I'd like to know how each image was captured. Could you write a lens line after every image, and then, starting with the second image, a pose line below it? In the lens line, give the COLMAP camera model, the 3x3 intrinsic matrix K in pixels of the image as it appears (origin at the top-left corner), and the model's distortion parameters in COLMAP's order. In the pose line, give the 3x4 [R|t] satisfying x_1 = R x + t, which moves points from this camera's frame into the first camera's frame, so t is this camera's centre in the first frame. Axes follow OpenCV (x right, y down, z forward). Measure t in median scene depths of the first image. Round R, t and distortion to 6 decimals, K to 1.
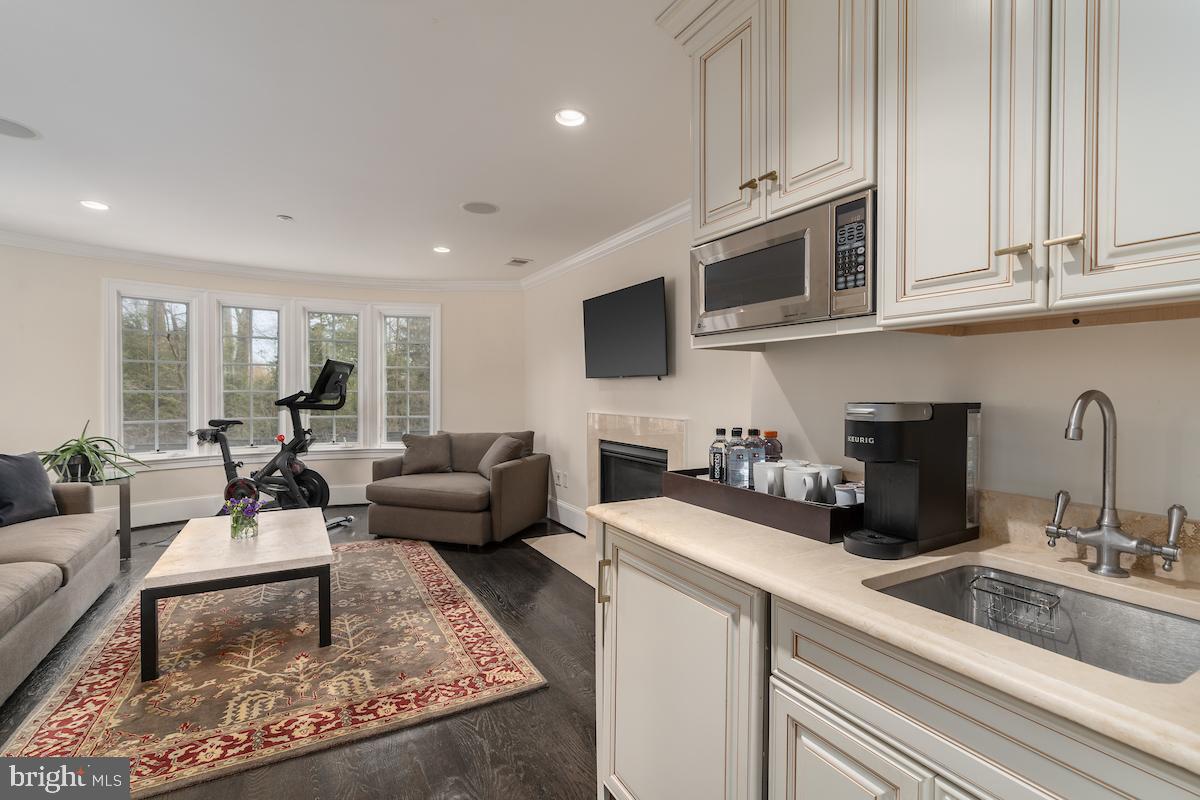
lens RADIAL K [[550.7, 0, 612.7], [0, 550.7, 401.2], [0, 0, 1]] dist [-0.005983, 0.001482]
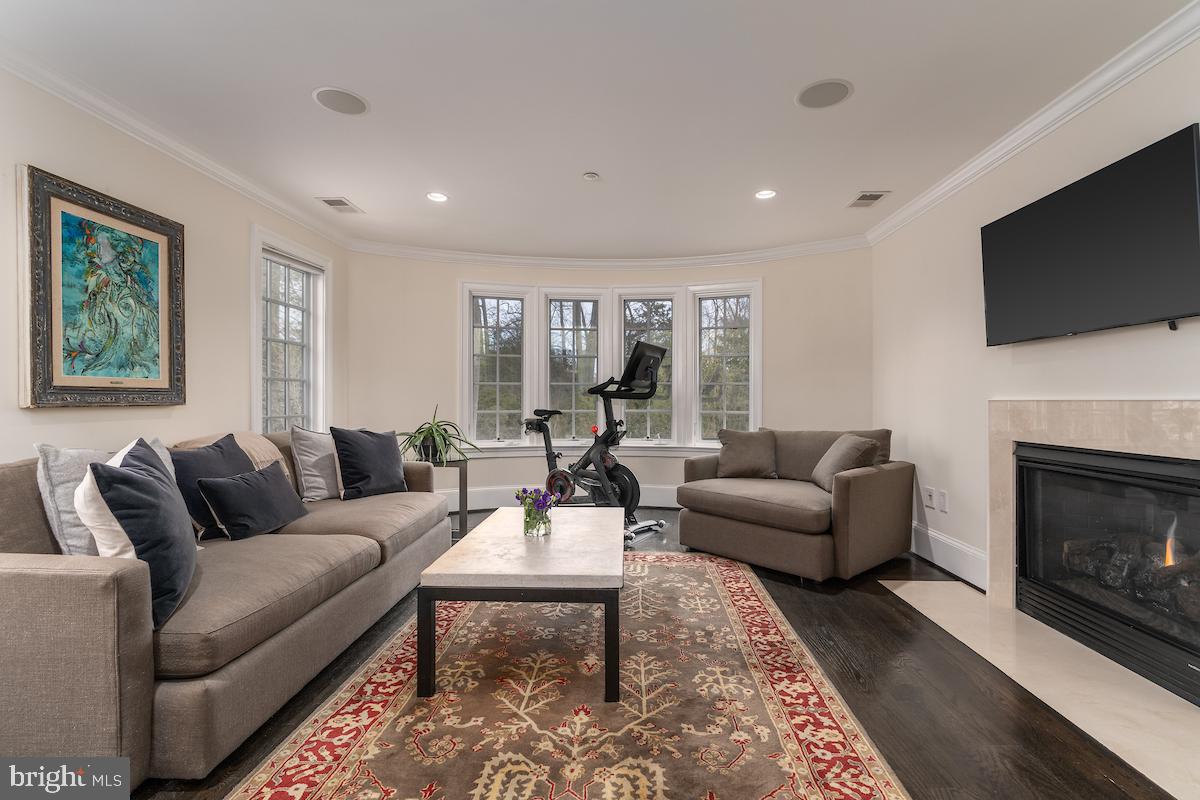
lens RADIAL K [[550.7, 0, 612.0], [0, 550.7, 400.3], [0, 0, 1]] dist [-0.005983, 0.001482]
pose [[0.846923, -0.006708, -0.531674, -0.107169], [-0.005408, 0.999760, -0.021227, 0.051044], [0.531689, 0.020853, 0.846683, 0.299183]]
